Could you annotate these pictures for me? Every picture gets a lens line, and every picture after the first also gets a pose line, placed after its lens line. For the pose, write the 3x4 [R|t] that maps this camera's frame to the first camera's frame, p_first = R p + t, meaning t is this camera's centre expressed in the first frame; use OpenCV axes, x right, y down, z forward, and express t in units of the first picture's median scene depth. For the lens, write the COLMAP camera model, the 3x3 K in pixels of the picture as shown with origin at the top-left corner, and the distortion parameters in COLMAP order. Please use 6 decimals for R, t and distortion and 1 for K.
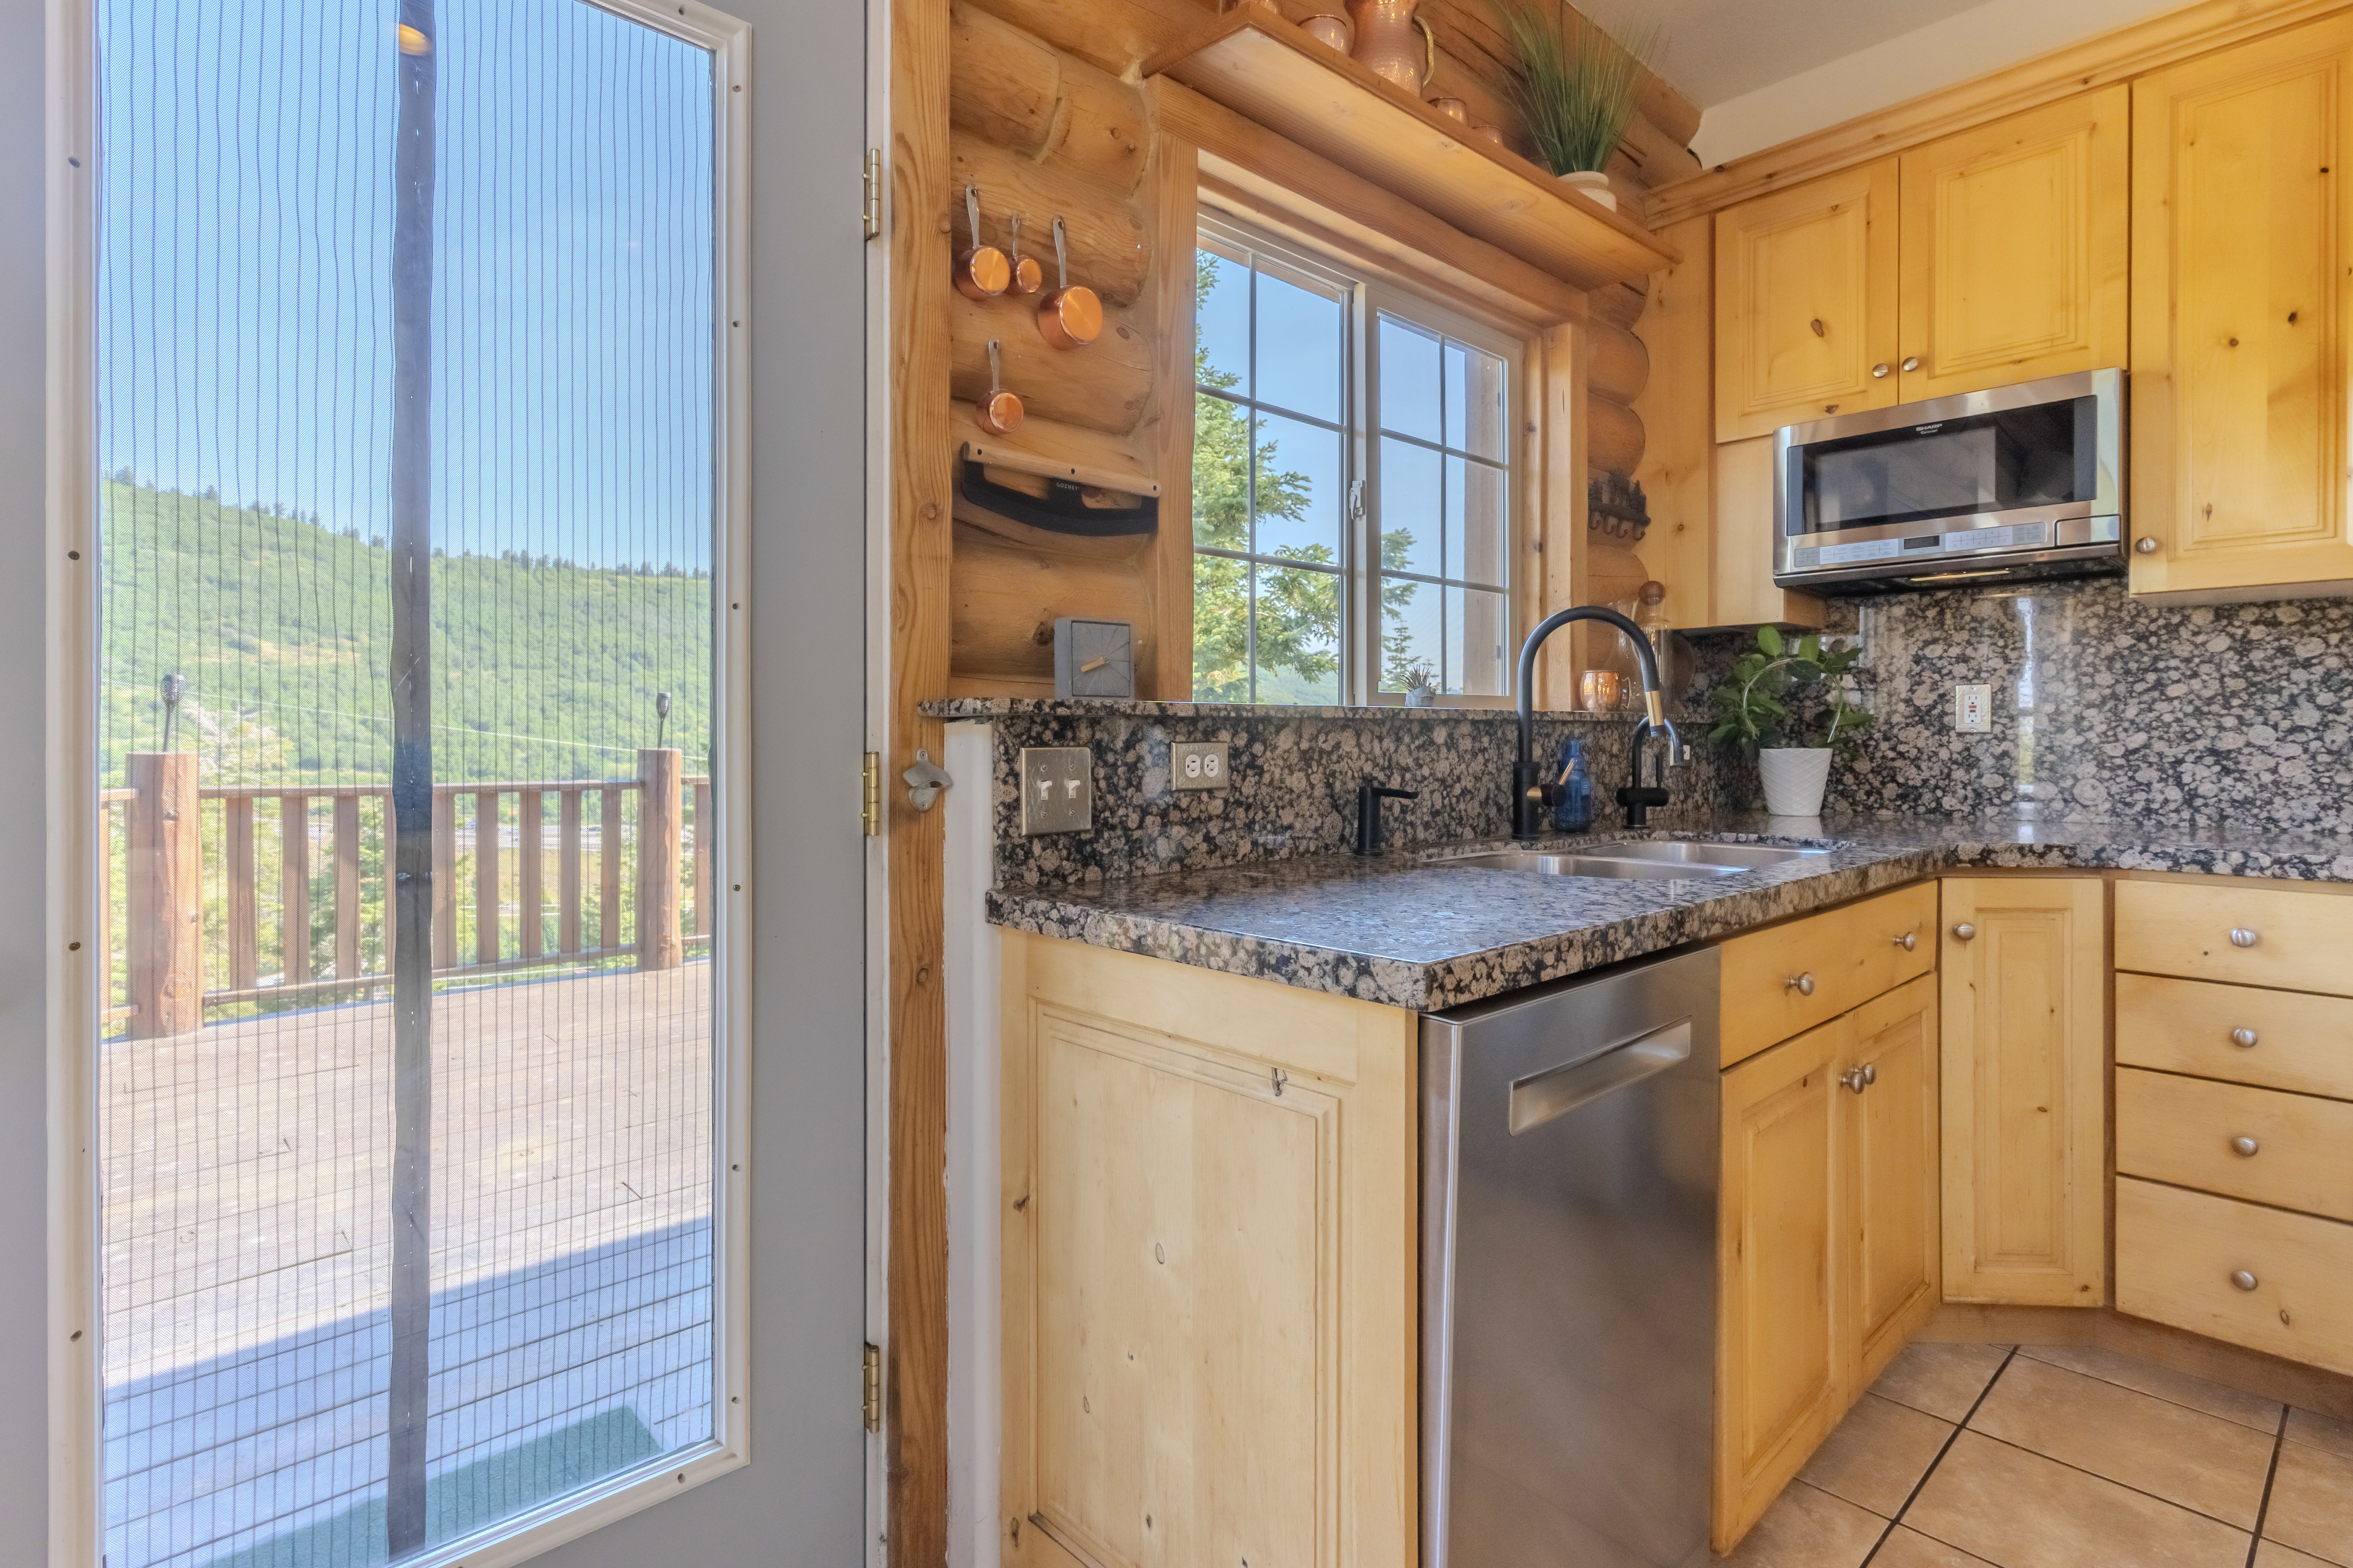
lens RADIAL K [[1182.7, 0, 1124.6], [0, 1182.7, 734.6], [0, 0, 1]] dist [0.002909, 0.000349]
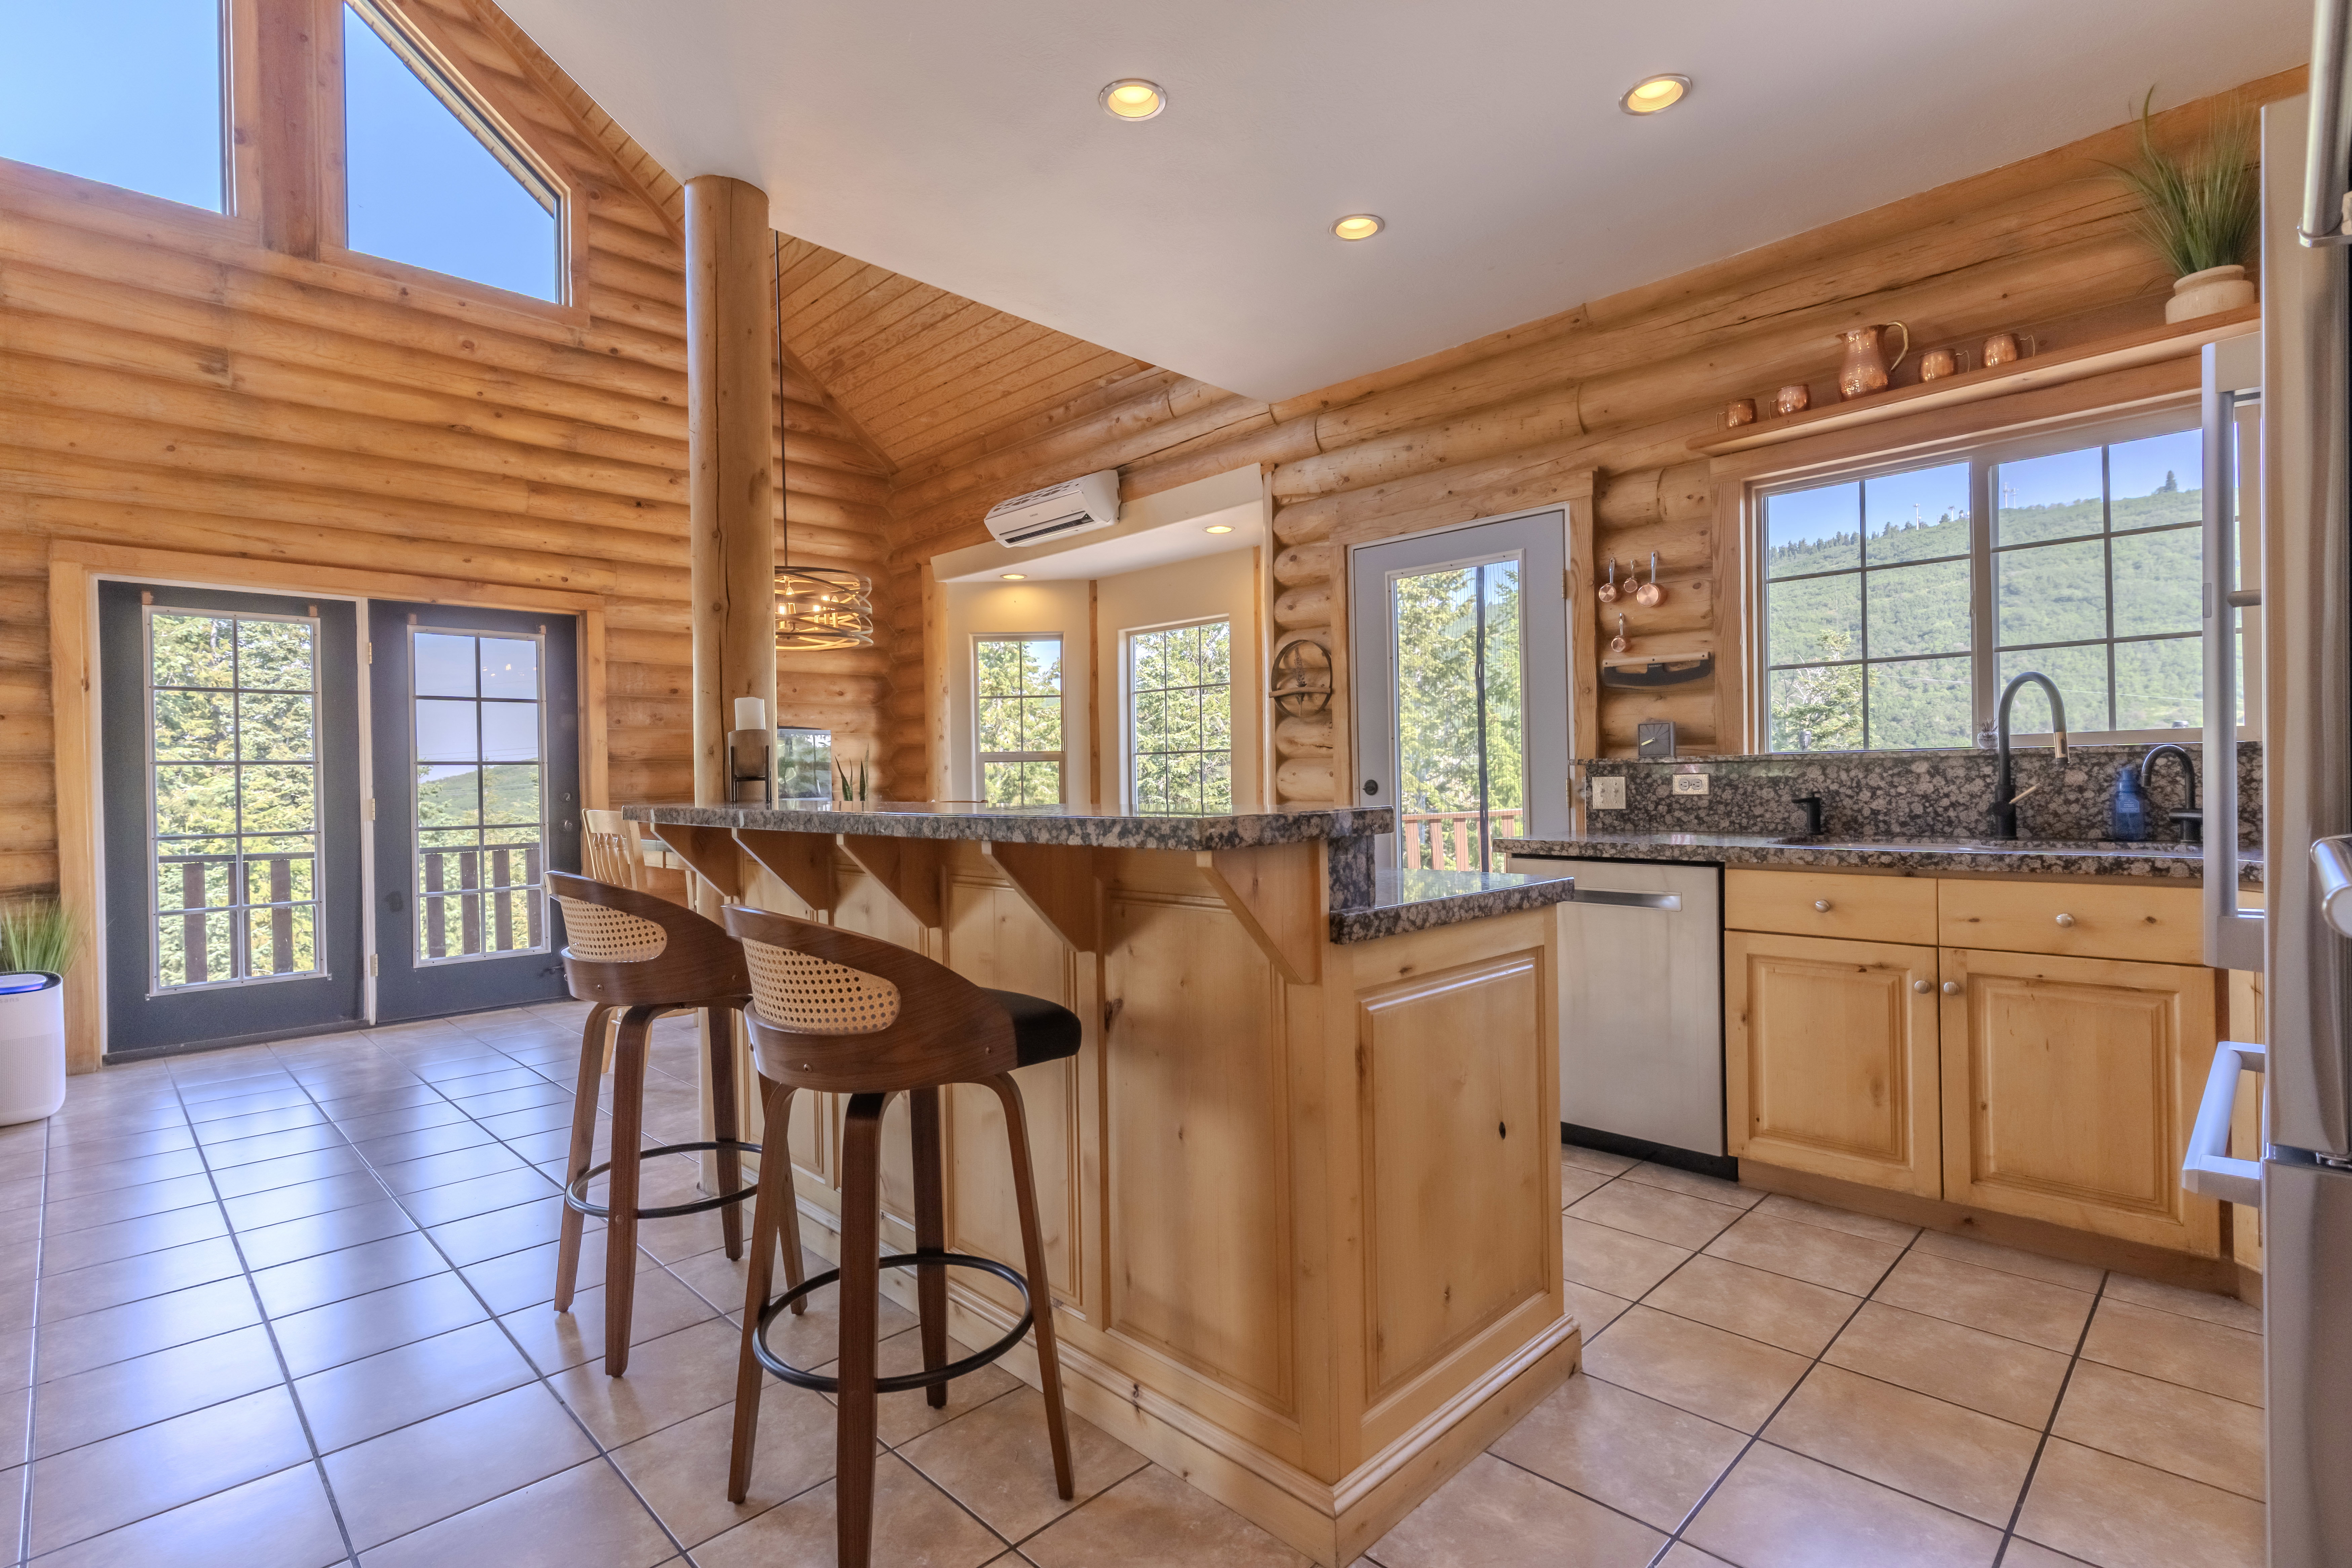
lens RADIAL K [[1145.6, 0, 1145.0], [0, 1145.6, 777.7], [0, 0, 1]] dist [-0.000965, -0.000524]
pose [[0.028477, 0.001403, -0.999593, 1.980595], [0.019800, 0.999802, 0.001967, -0.009798], [0.999398, -0.019848, 0.028444, -0.078266]]
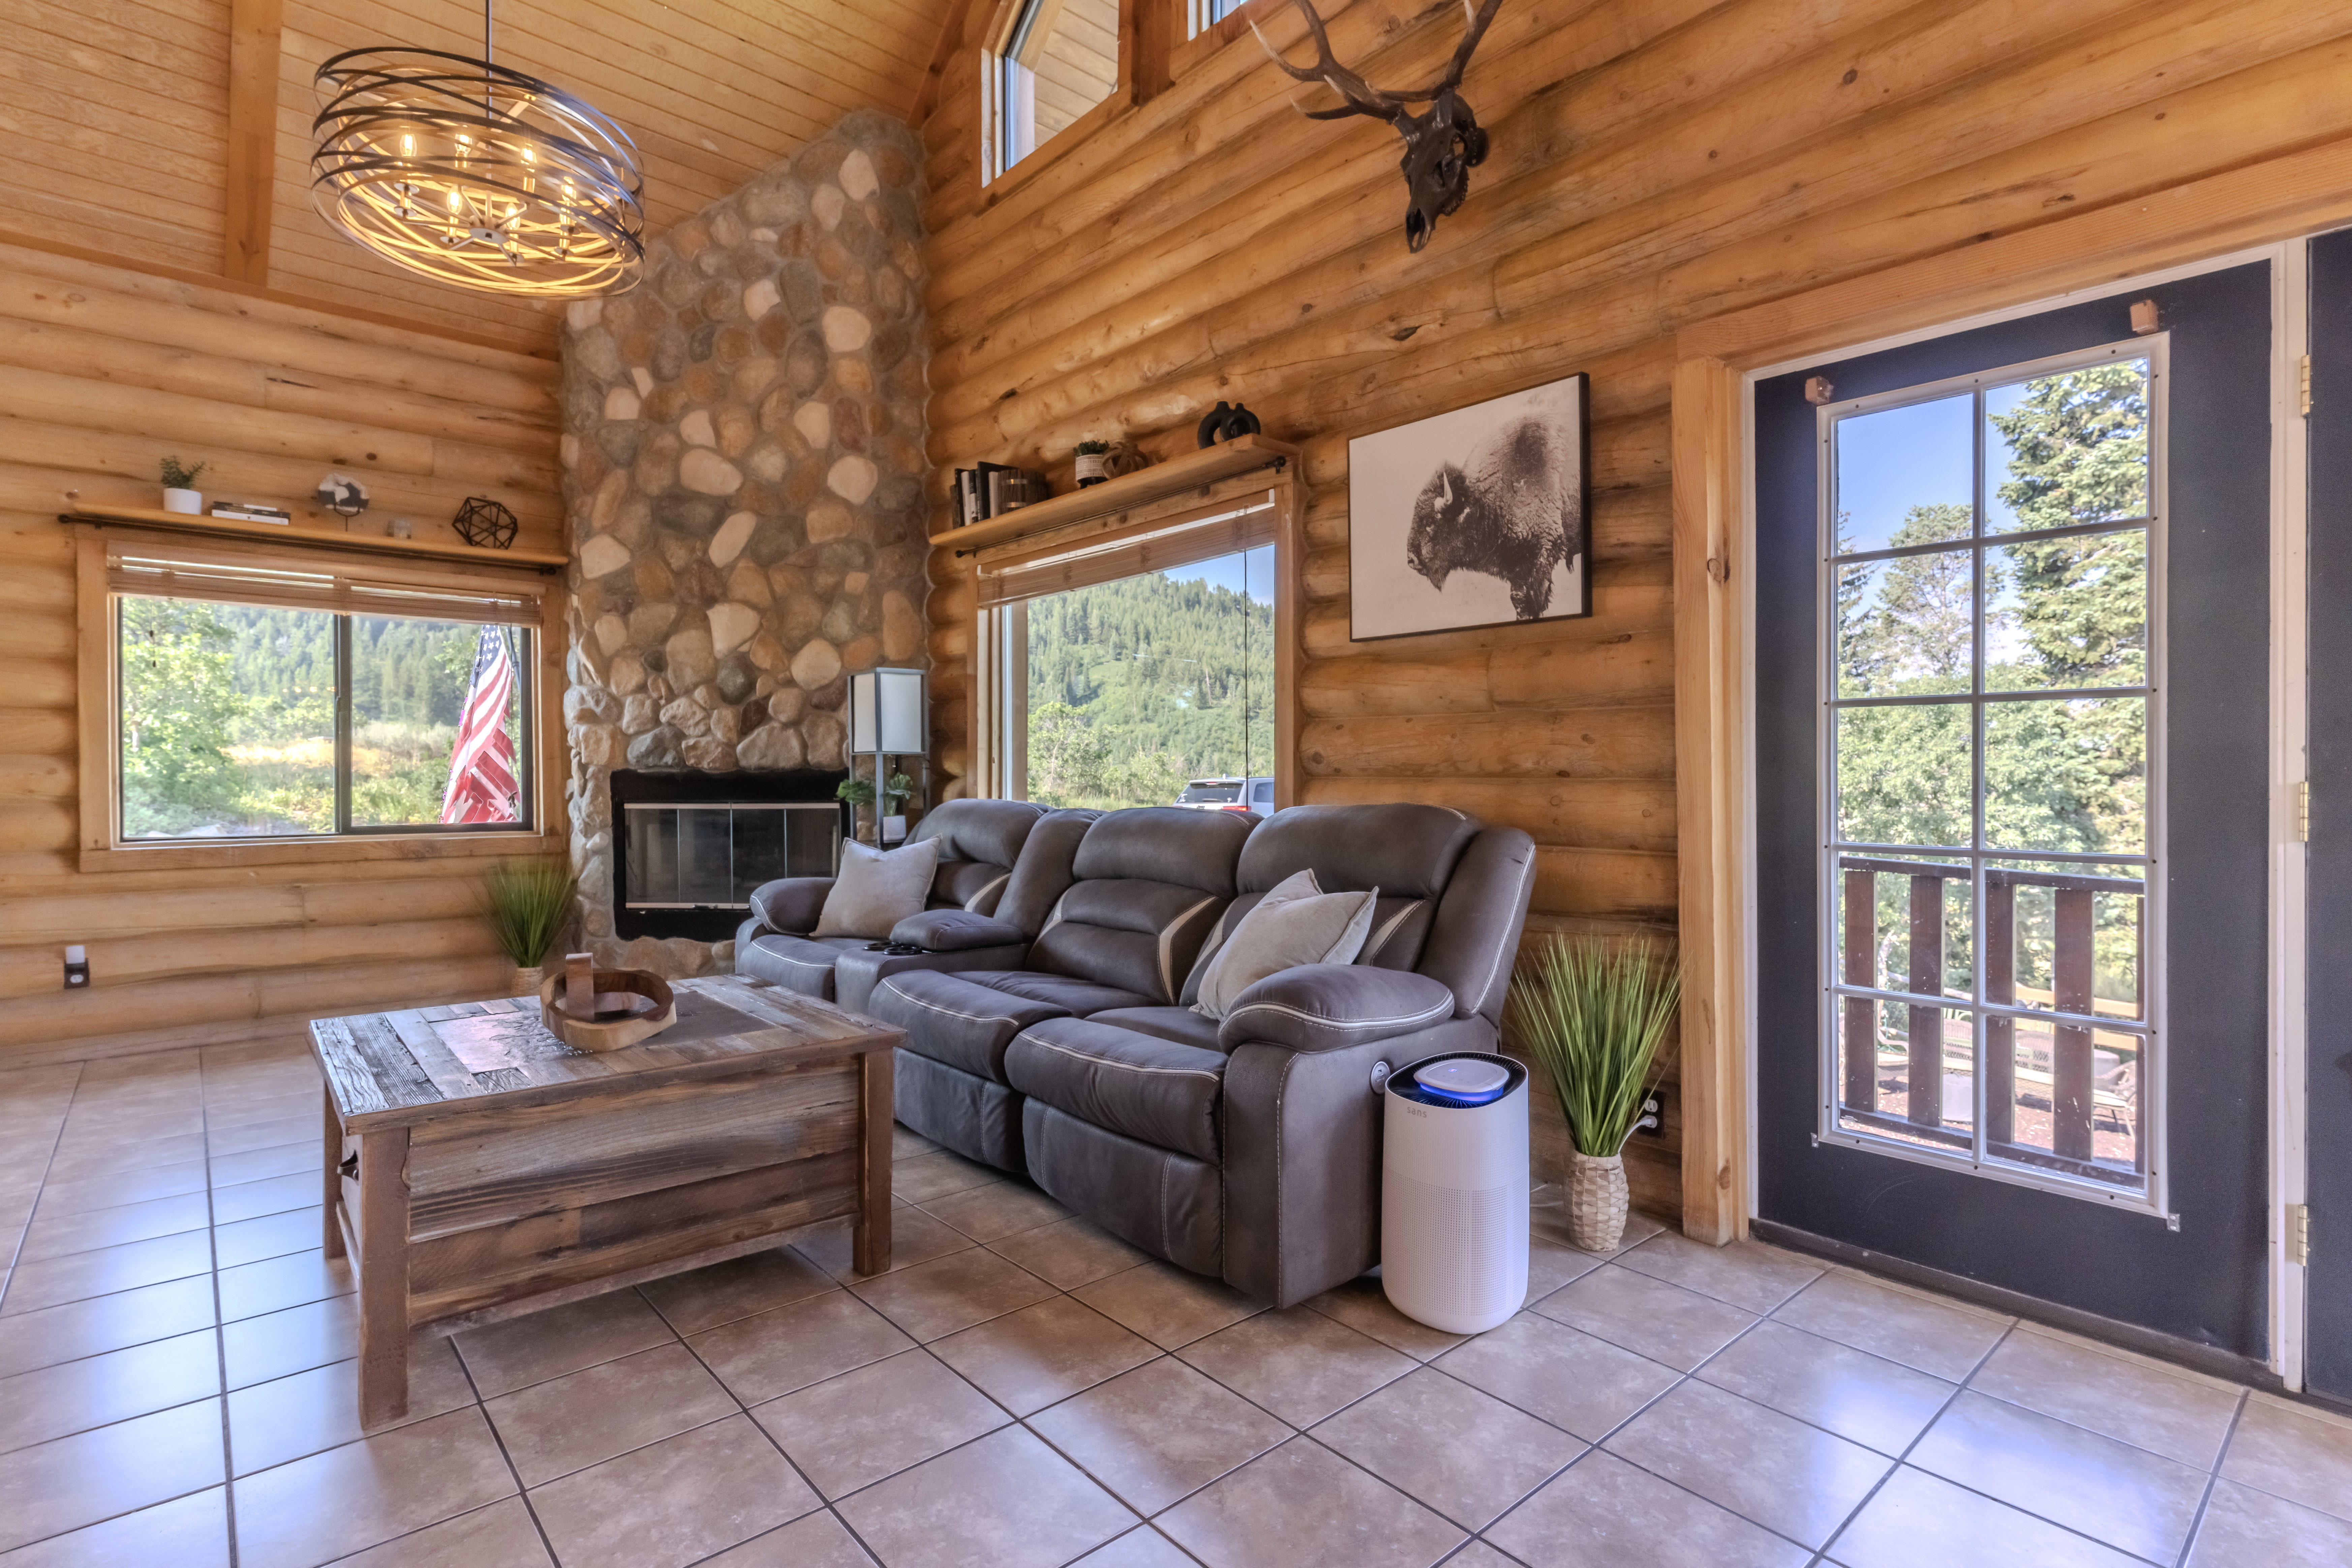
lens RADIAL K [[1166.6, 0, 1222.9], [0, 1166.6, 779.0], [0, 0, 1]] dist [0.004767, 0.000276]
pose [[-0.999994, -0.000519, 0.003545, -0.026979], [-0.000509, 0.999996, 0.002674, 0.004689], [-0.003547, 0.002673, -0.999990, -0.880059]]
